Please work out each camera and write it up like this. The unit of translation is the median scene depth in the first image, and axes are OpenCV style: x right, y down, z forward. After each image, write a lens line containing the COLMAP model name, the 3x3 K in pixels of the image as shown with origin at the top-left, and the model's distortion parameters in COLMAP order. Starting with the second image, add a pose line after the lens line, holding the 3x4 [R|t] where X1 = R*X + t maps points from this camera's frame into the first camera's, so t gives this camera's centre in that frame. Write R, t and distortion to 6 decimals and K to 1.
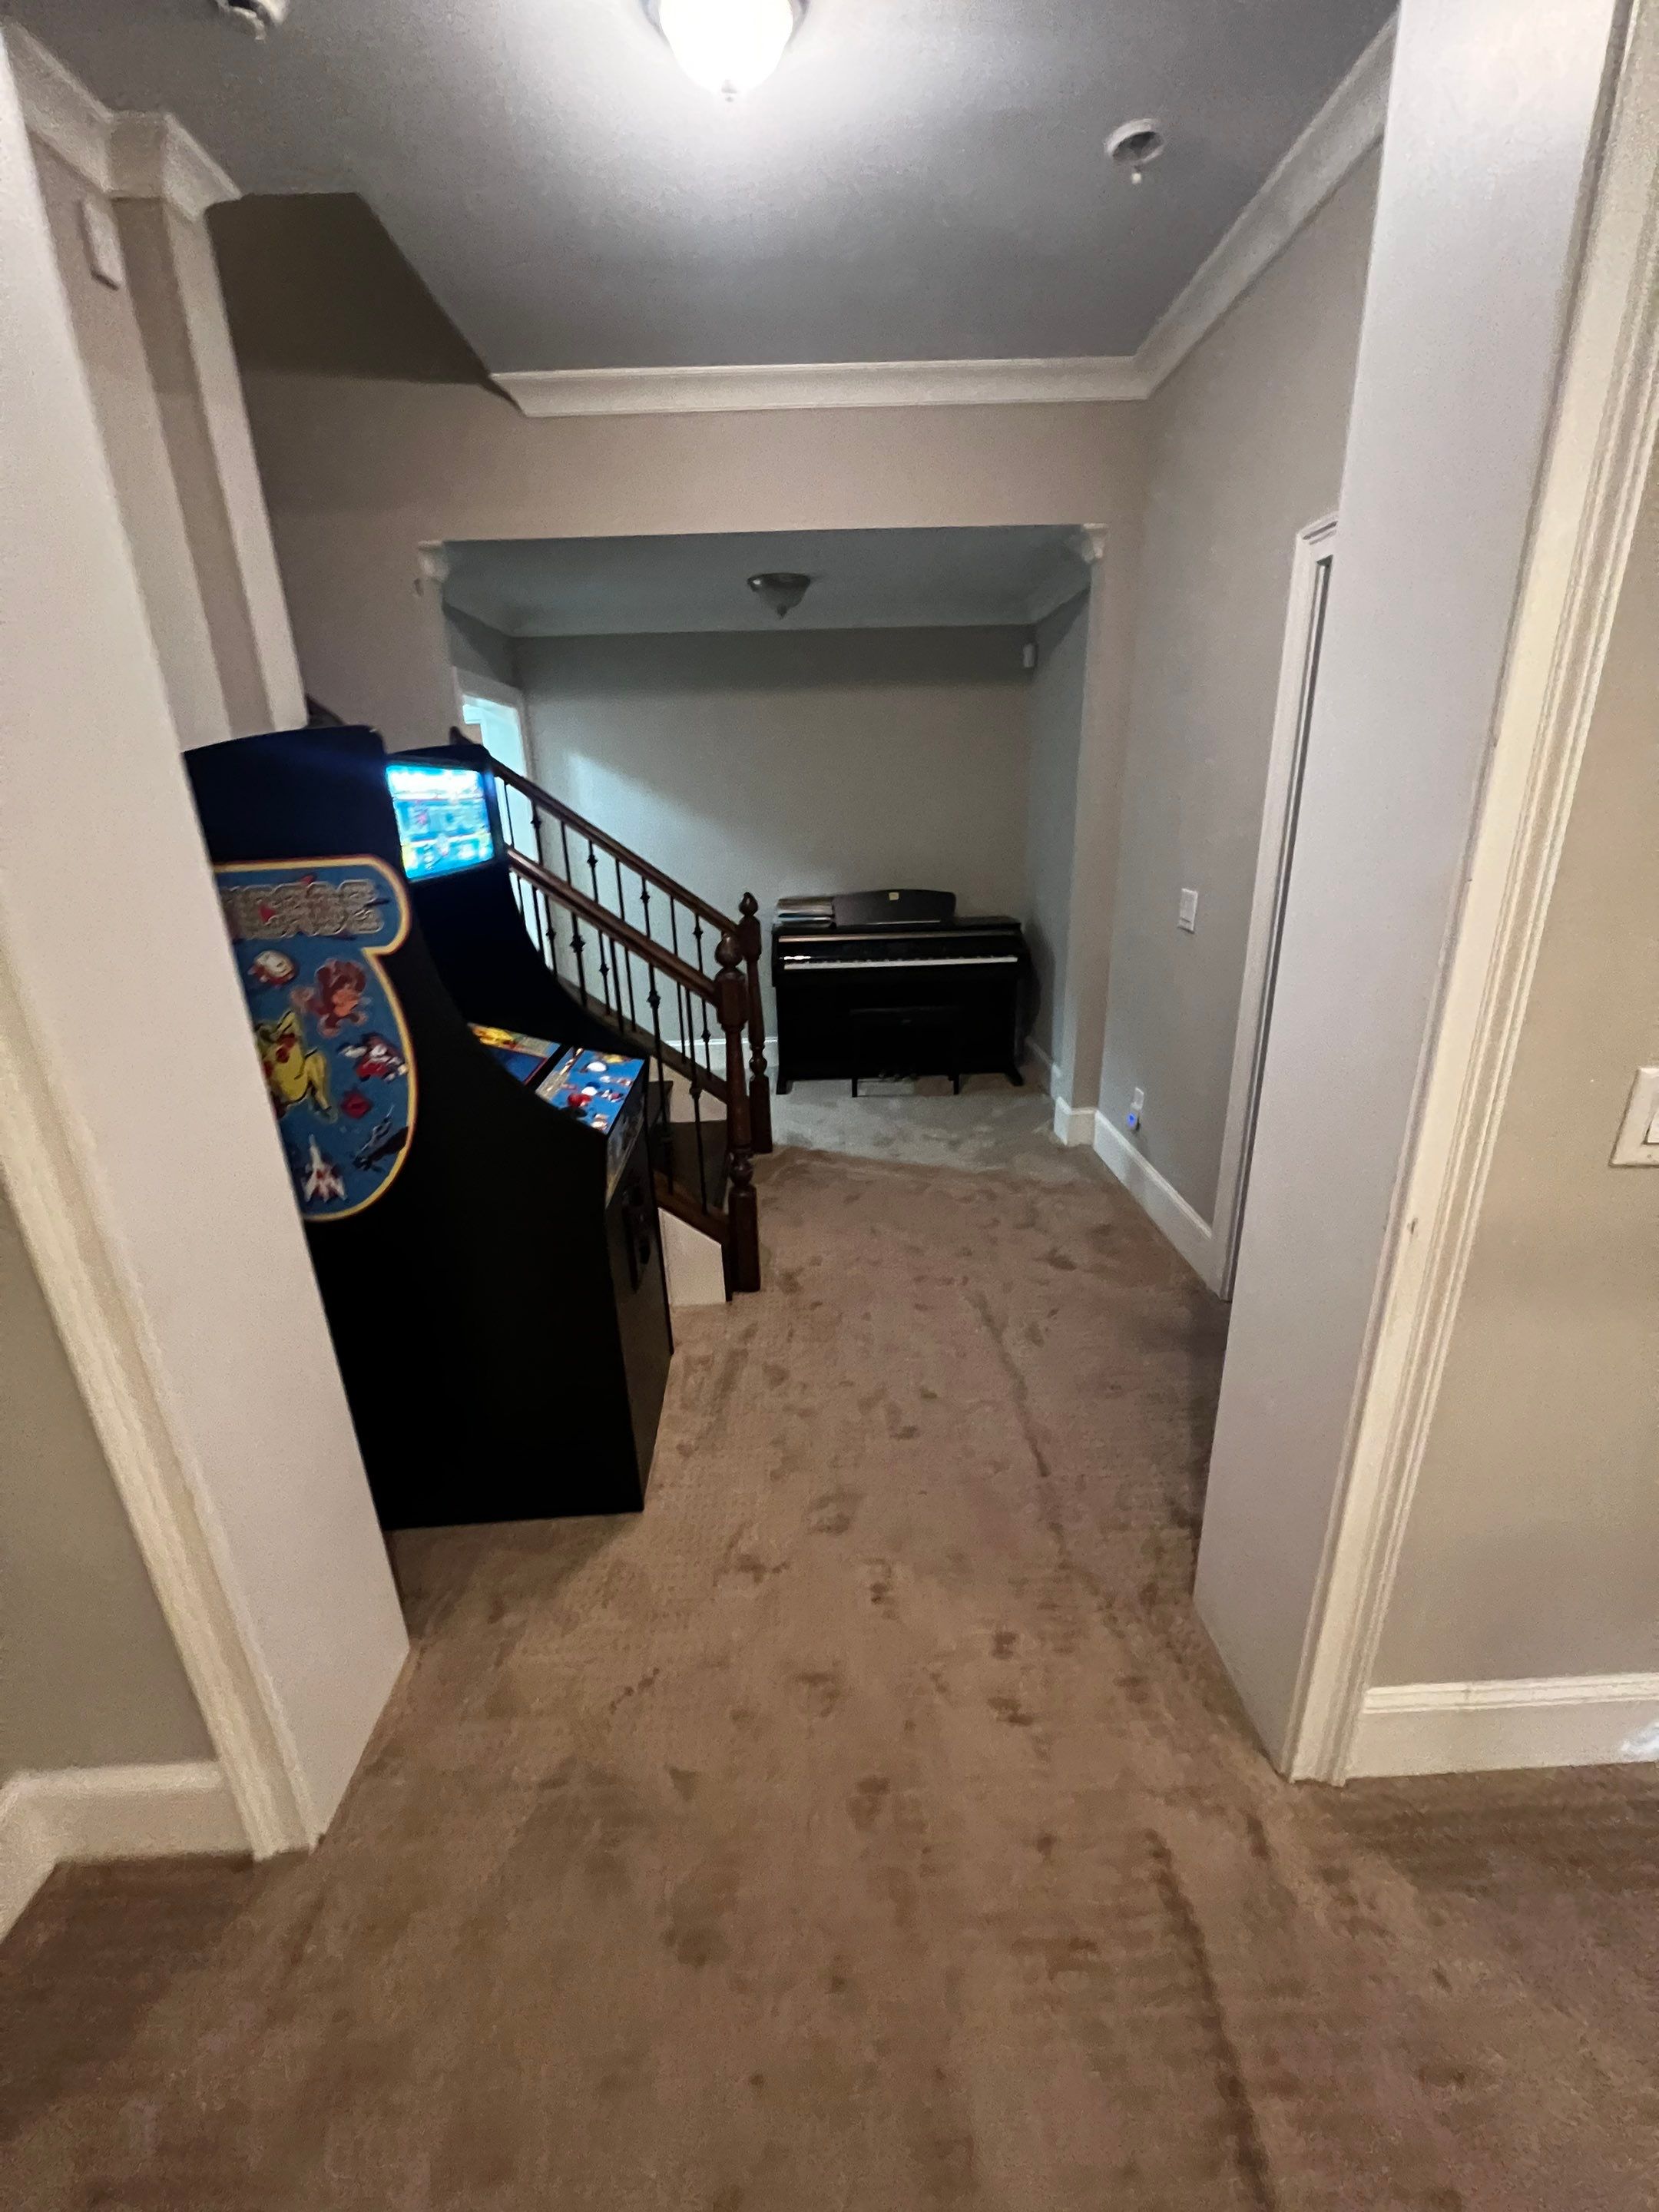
lens RADIAL K [[899.2, 0, 829.5], [0, 899.2, 1106.0], [0, 0, 1]] dist [-0.000480, -0.011370]
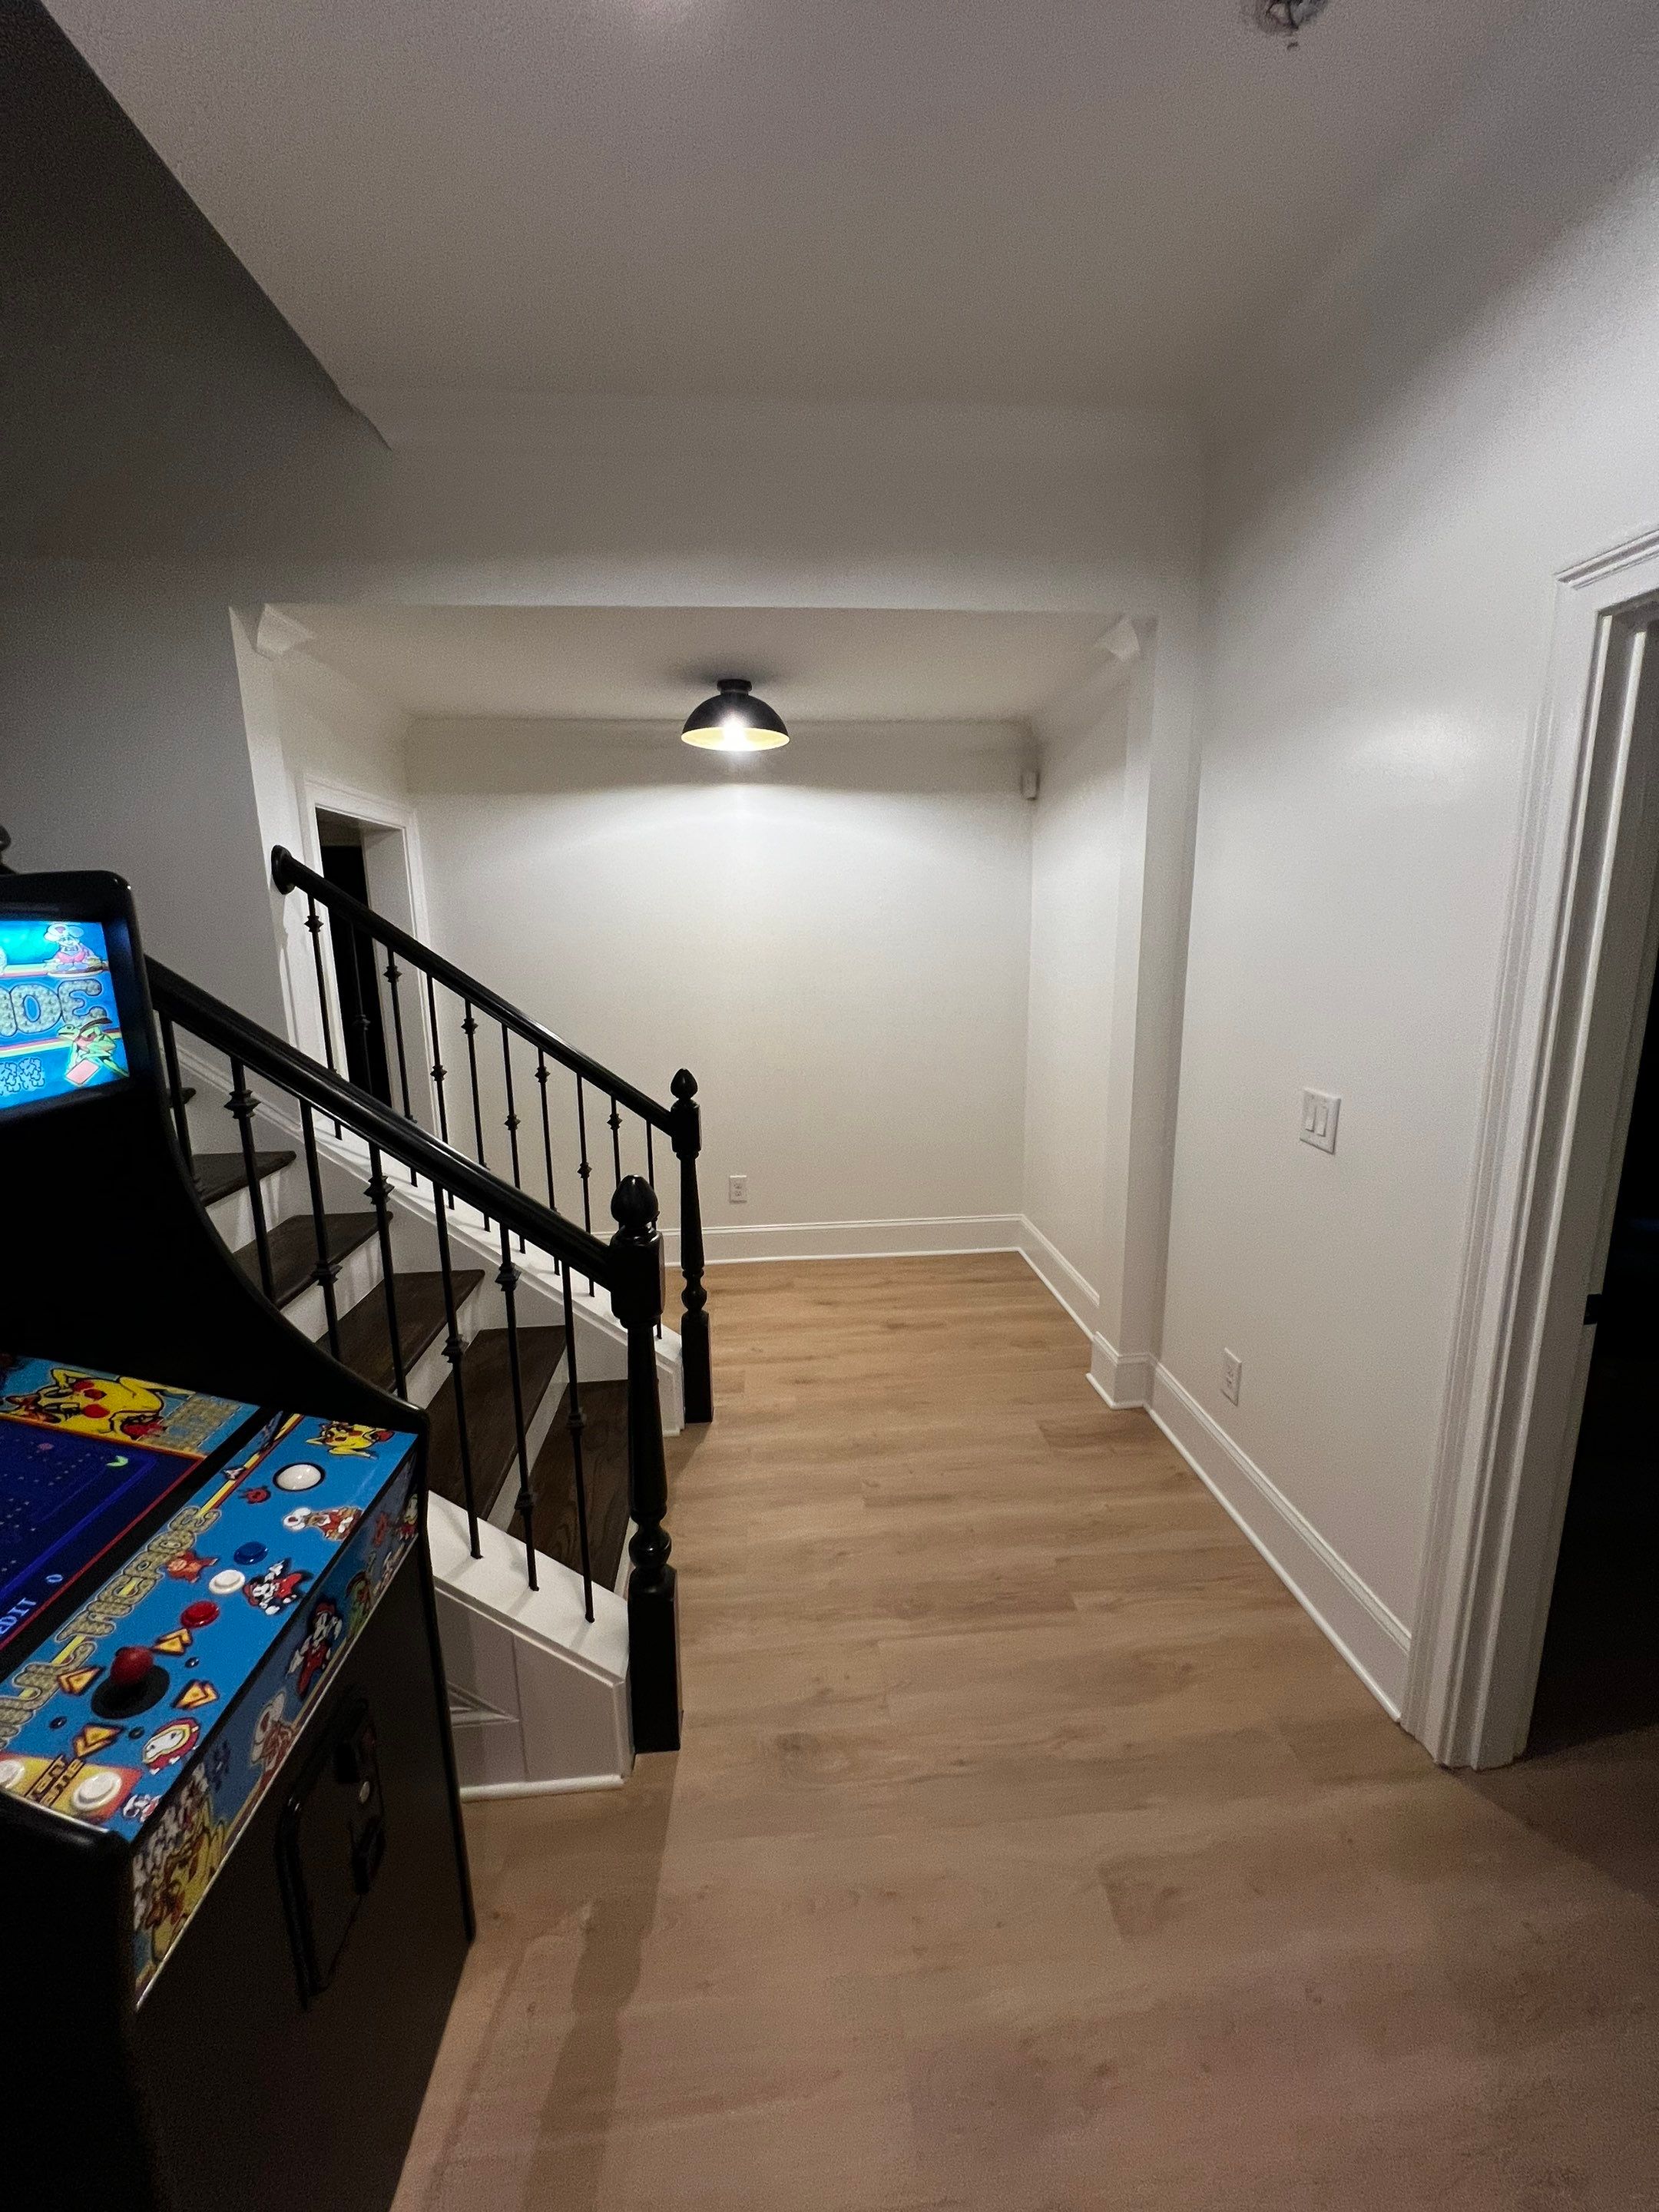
lens RADIAL K [[899.2, 0, 829.5], [0, 899.2, 1106.0], [0, 0, 1]] dist [-0.000480, -0.011370]
pose [[0.999626, 0.019868, 0.018769, 0.028940], [-0.017111, 0.990415, -0.137059, -0.178520], [-0.021312, 0.136687, 0.990385, 0.434796]]
